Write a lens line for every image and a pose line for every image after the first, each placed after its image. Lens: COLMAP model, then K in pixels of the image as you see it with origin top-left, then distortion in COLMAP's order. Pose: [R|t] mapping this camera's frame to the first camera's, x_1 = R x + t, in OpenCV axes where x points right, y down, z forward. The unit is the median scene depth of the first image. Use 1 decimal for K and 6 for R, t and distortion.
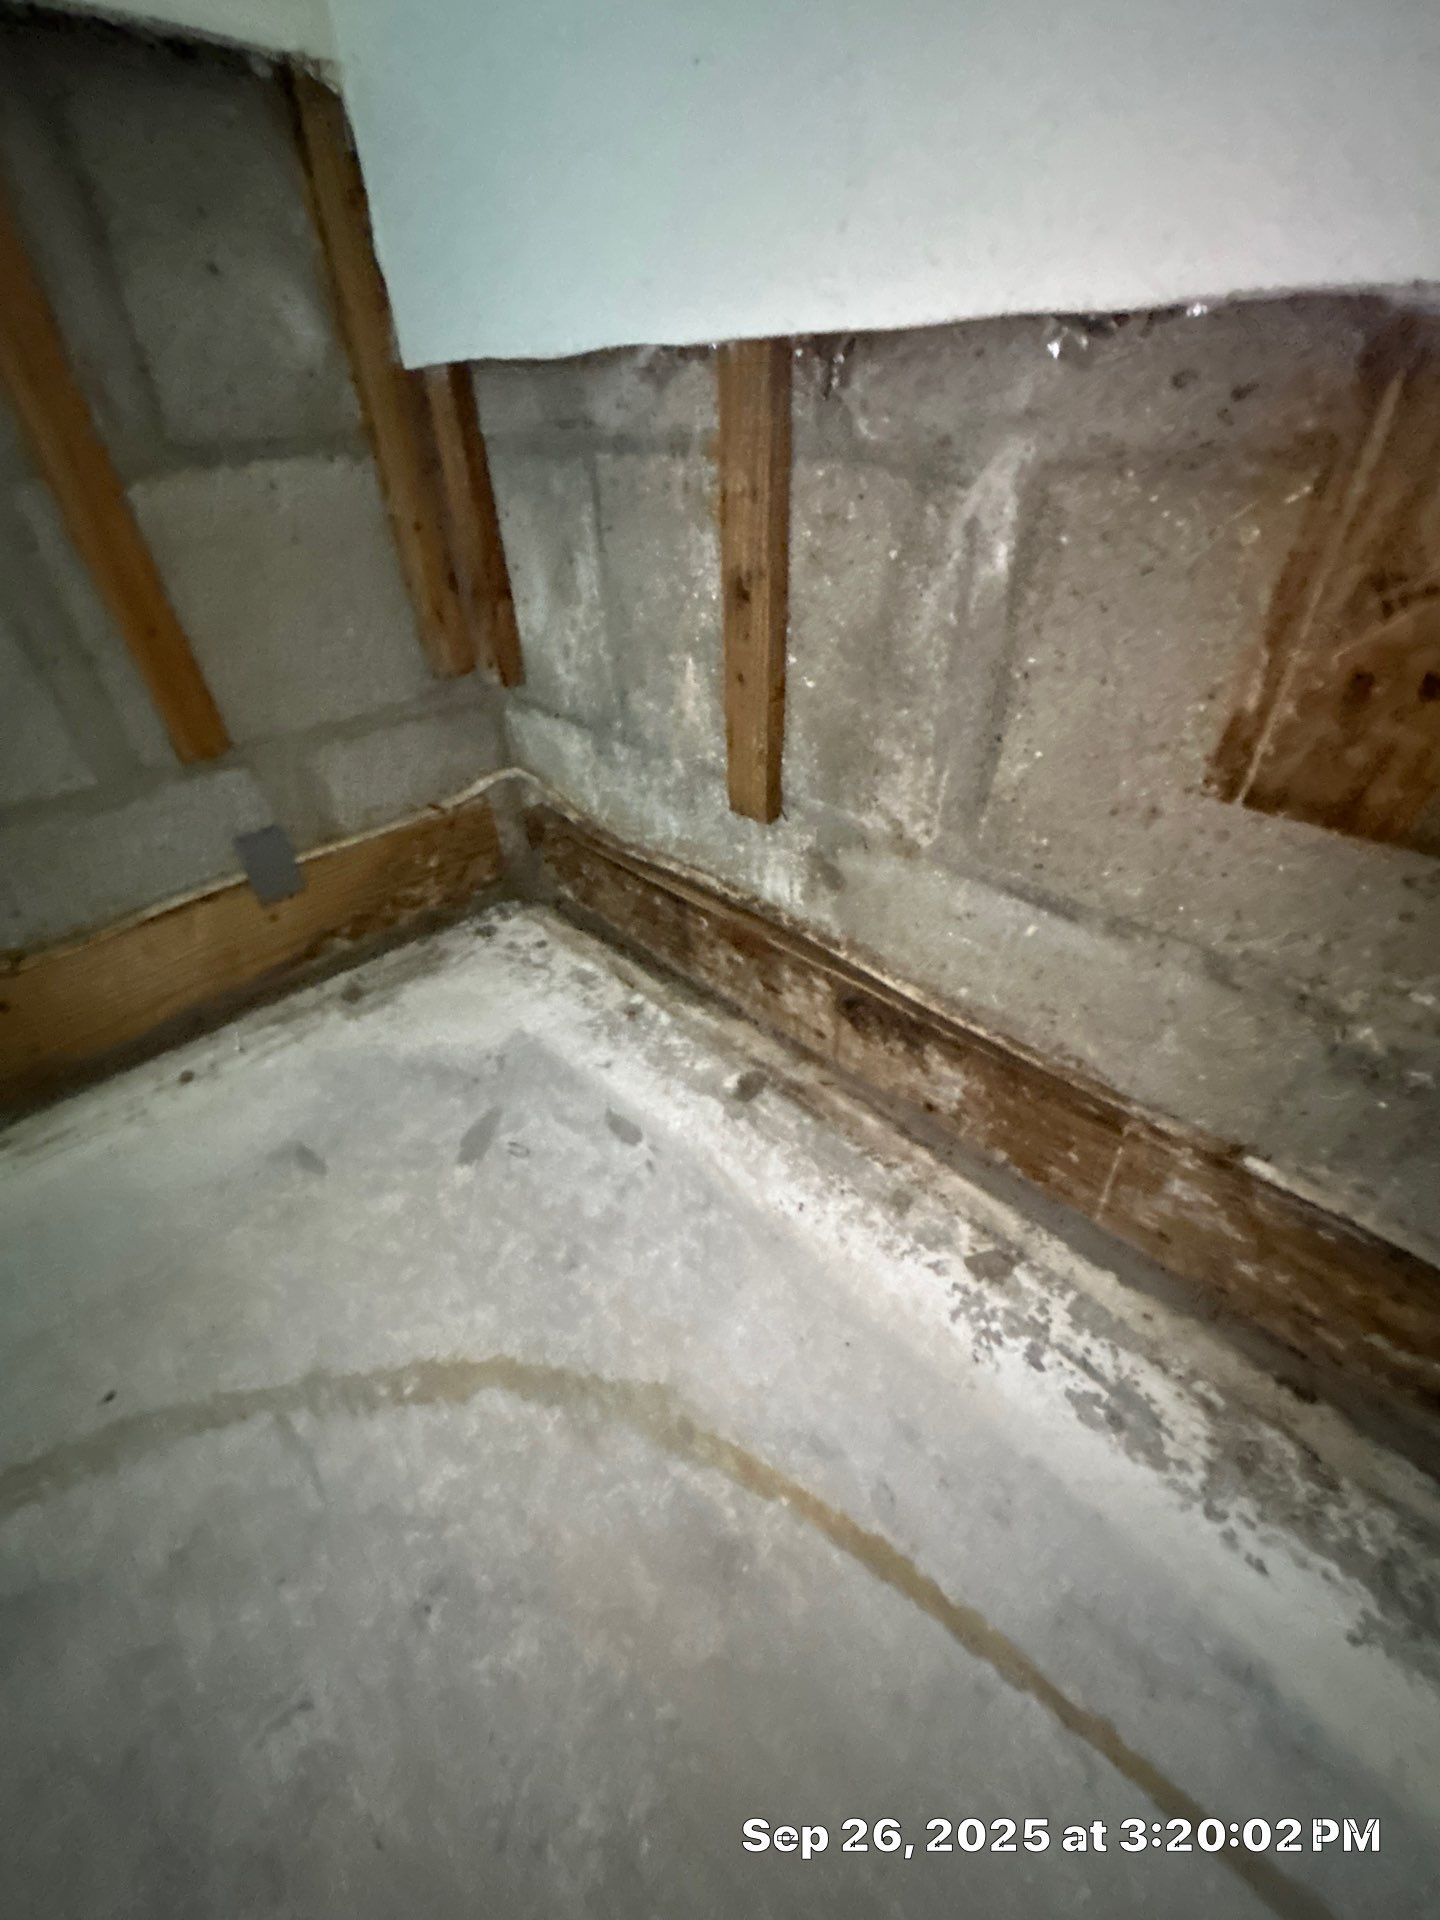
lens RADIAL K [[766.2, 0, 723.7], [0, 766.2, 953.7], [0, 0, 1]] dist [-0.002367, -0.000140]
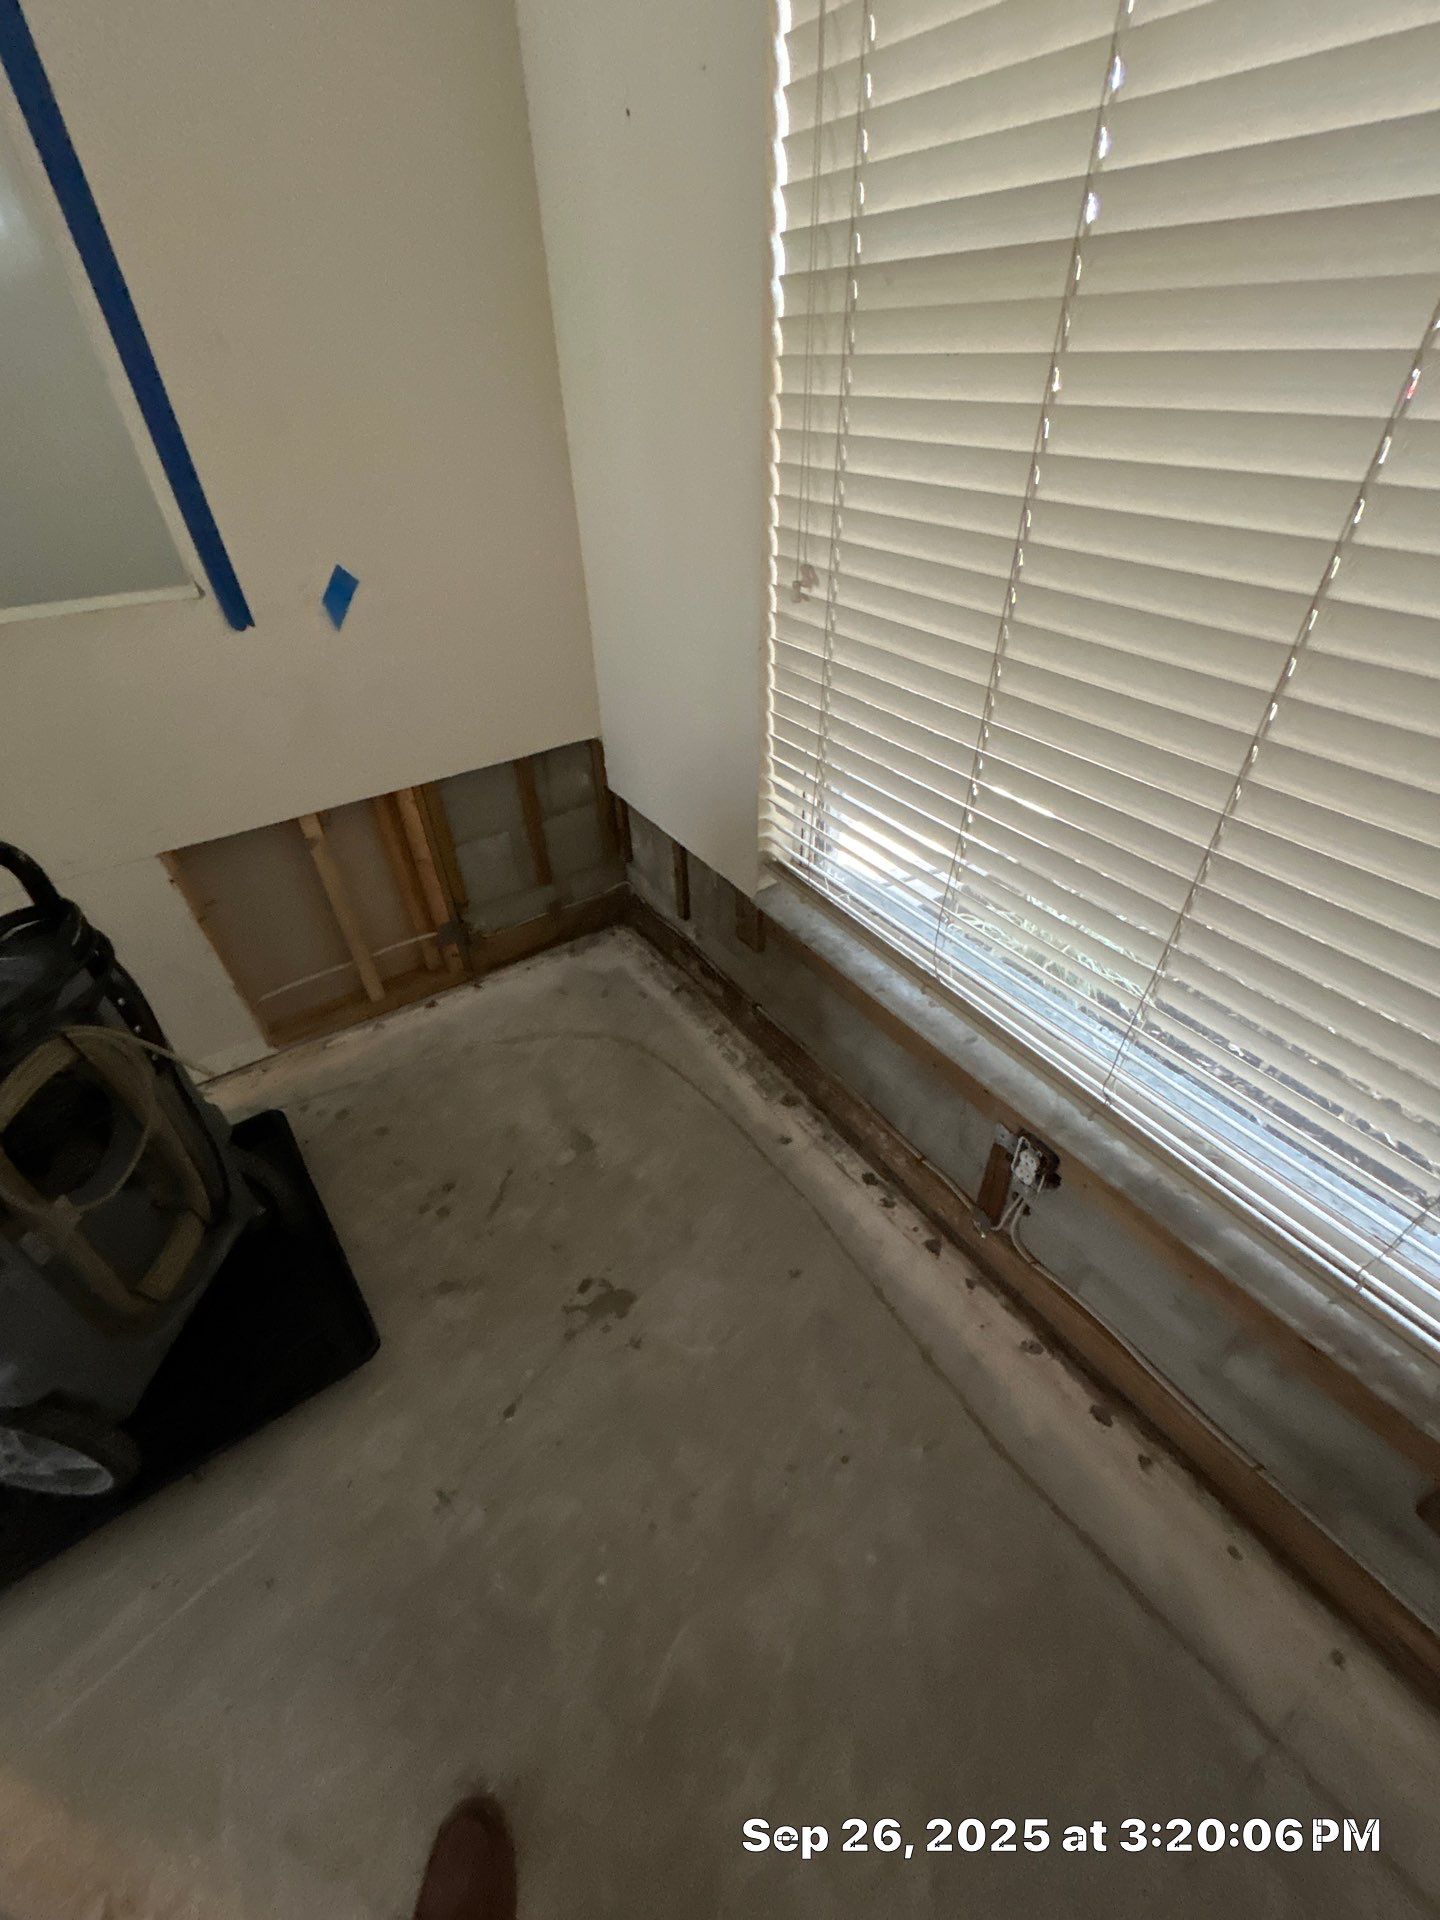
lens RADIAL K [[766.2, 0, 723.7], [0, 766.2, 953.7], [0, 0, 1]] dist [-0.002367, -0.000140]
pose [[0.983177, 0.117305, -0.140012, 0.723005], [-0.113045, 0.992862, 0.038029, -0.150200], [0.143474, -0.021561, 0.989419, -2.523972]]
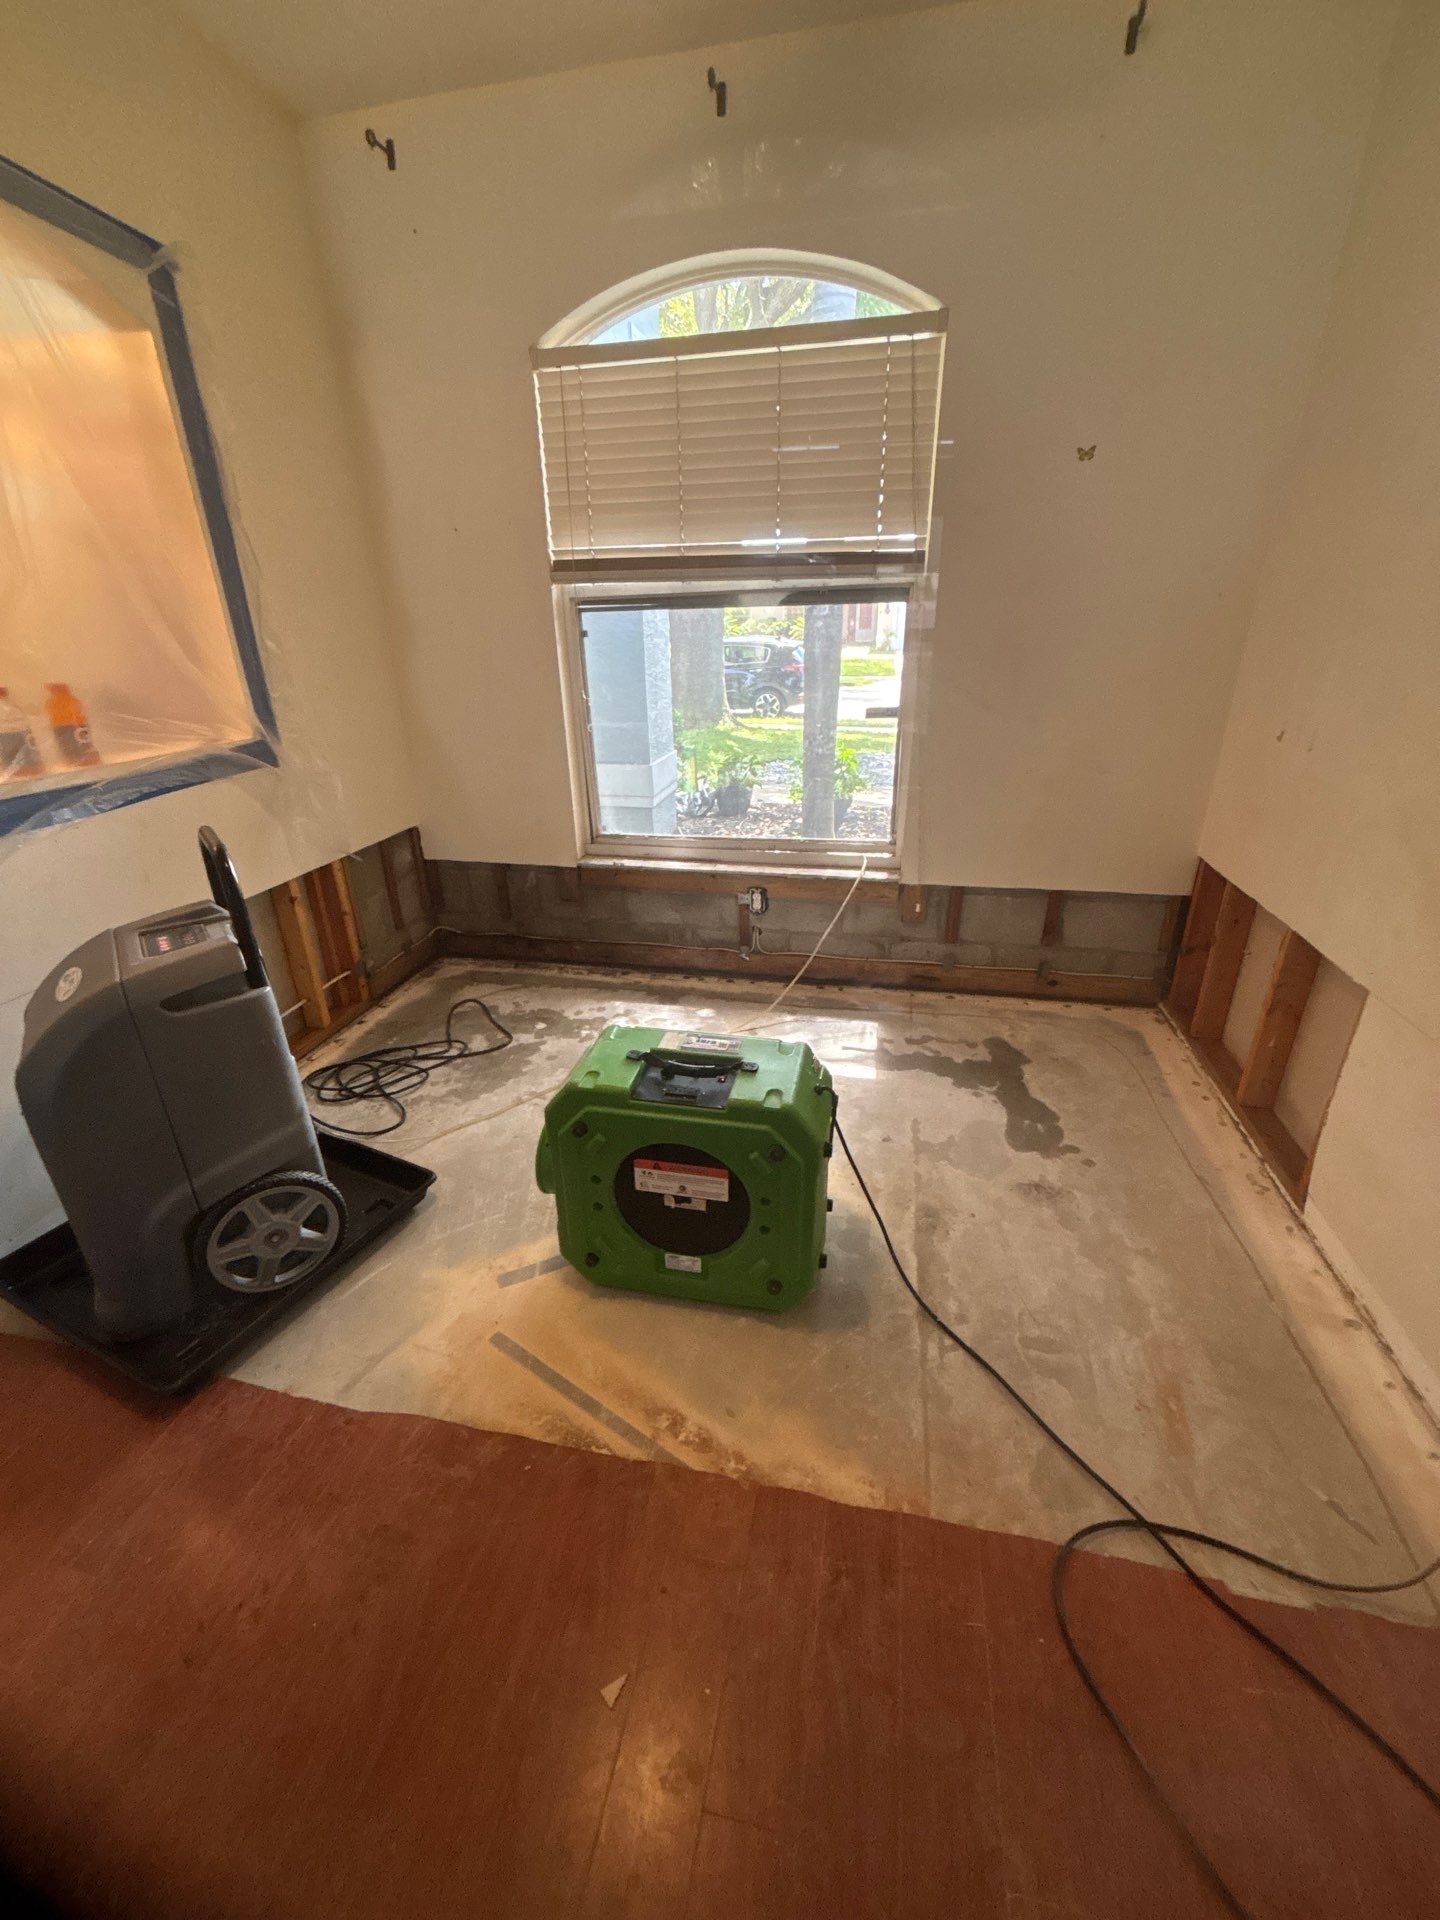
lens RADIAL K [[766.2, 0, 723.7], [0, 766.2, 953.7], [0, 0, 1]] dist [-0.002367, -0.000140]
pose [[0.837493, -0.209992, 0.504488, -1.502140], [0.323362, 0.934669, -0.147753, 1.415082], [-0.440502, 0.286874, 0.850683, -4.468914]]
